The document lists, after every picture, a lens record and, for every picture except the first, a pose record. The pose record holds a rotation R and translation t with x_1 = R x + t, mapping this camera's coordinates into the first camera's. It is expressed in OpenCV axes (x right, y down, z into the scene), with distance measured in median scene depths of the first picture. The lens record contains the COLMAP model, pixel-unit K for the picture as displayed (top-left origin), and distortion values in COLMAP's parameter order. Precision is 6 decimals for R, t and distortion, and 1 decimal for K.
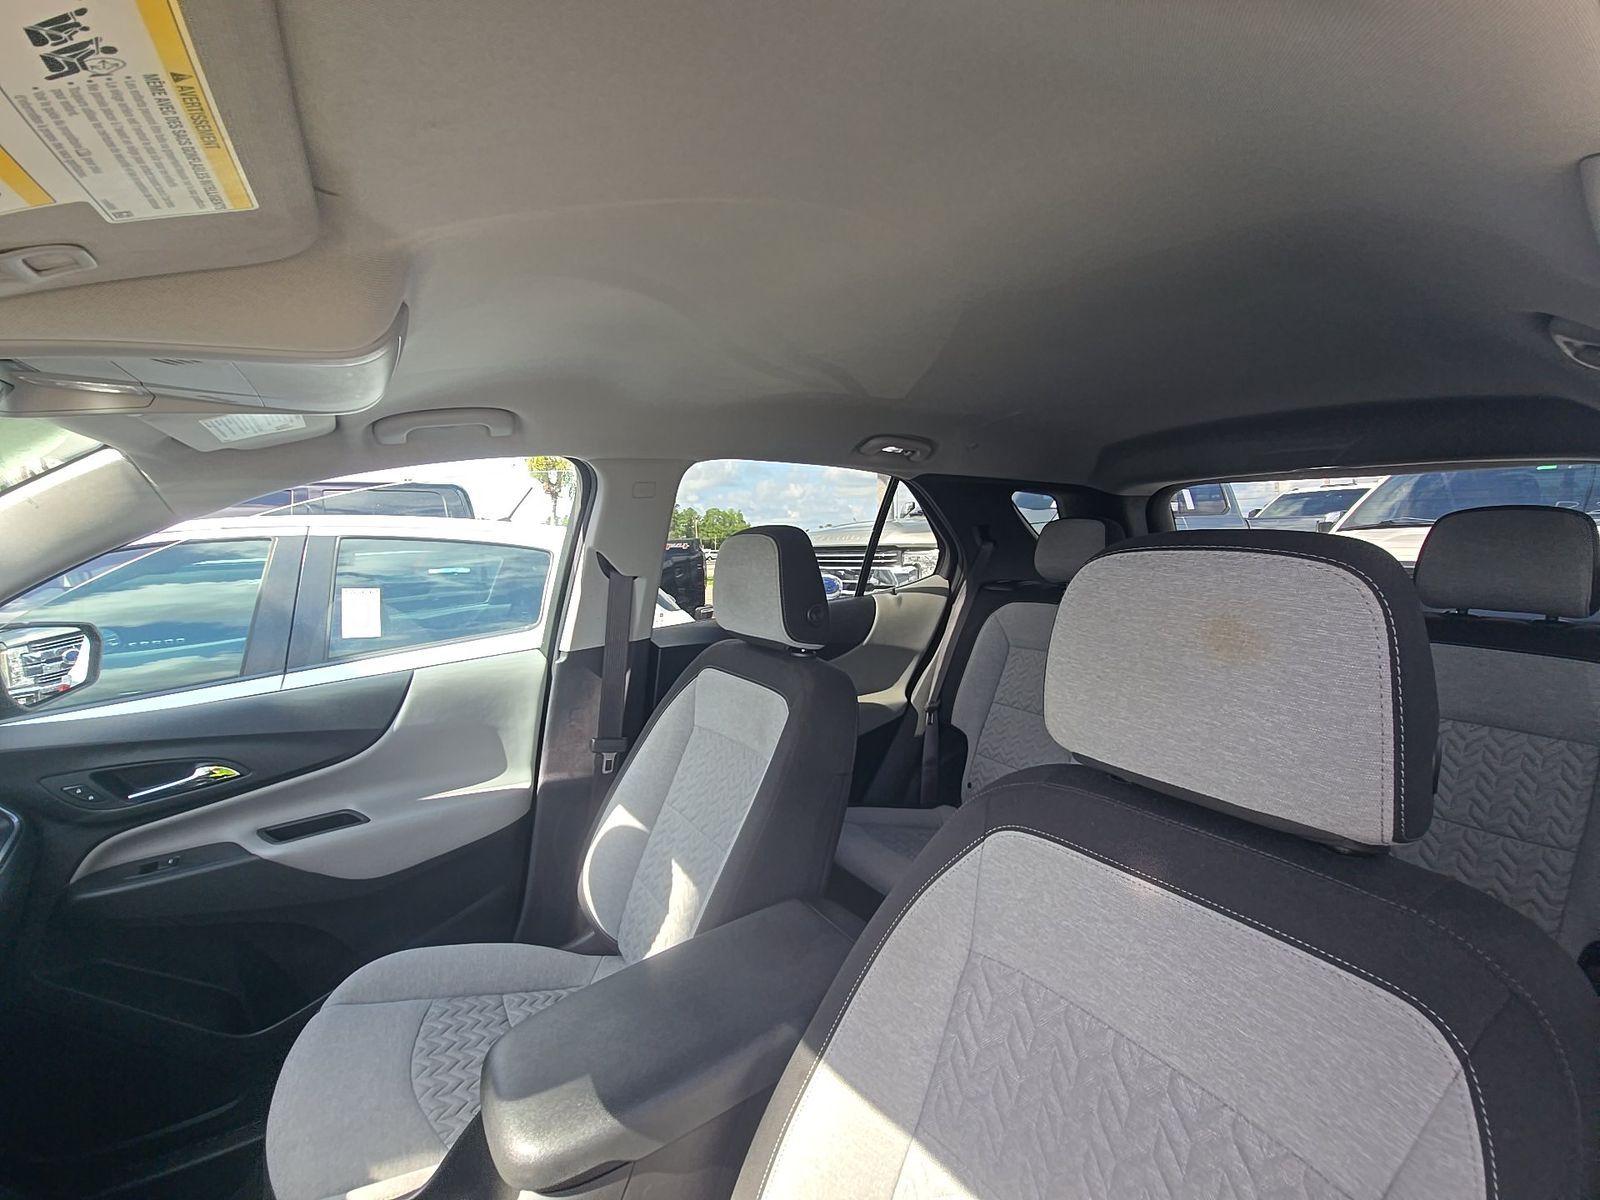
lens RADIAL K [[633.4, 0, 800.0], [0, 633.4, 600.0], [0, 0, 1]] dist [0.017989, -0.016914]
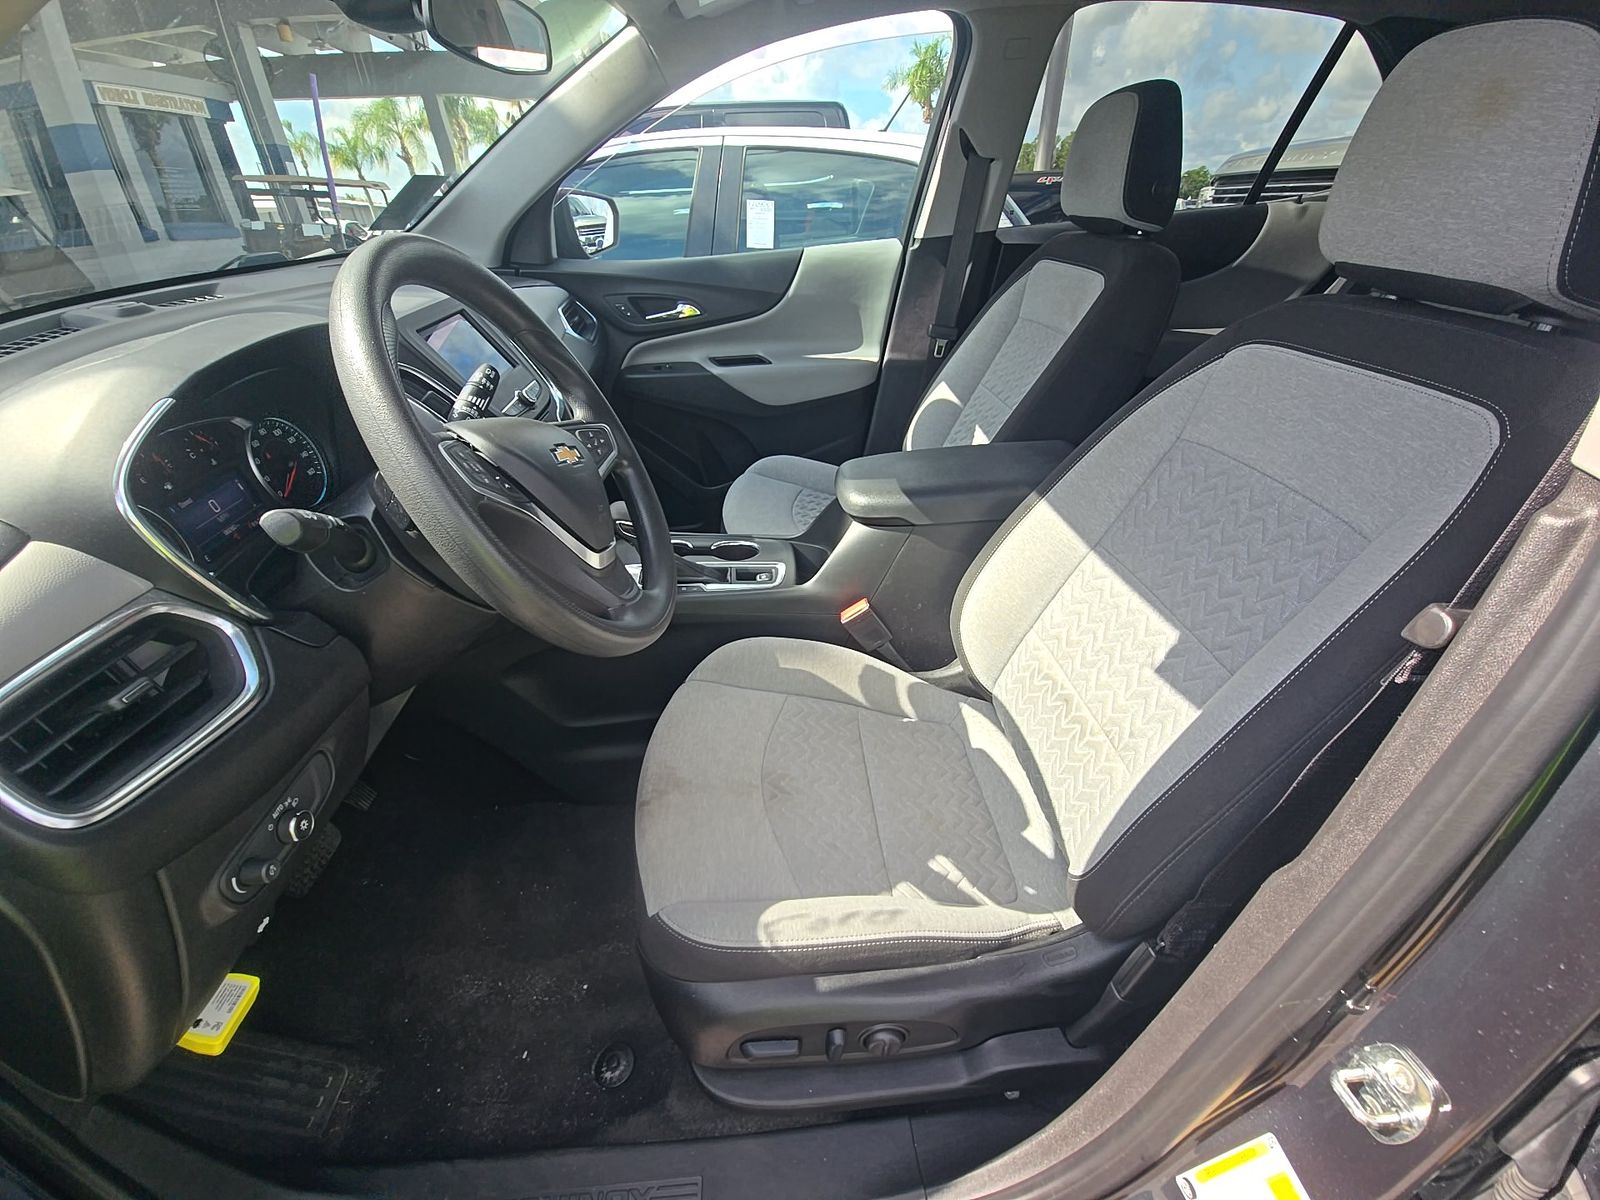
lens RADIAL K [[648.5, 0, 800.0], [0, 648.5, 600.0], [0, 0, 1]] dist [0.012178, -0.007551]
pose [[0.861743, 0.275580, -0.425976, 0.127929], [-0.056858, 0.886785, 0.458671, 0.137184], [0.504150, -0.371036, 0.779850, -0.271861]]
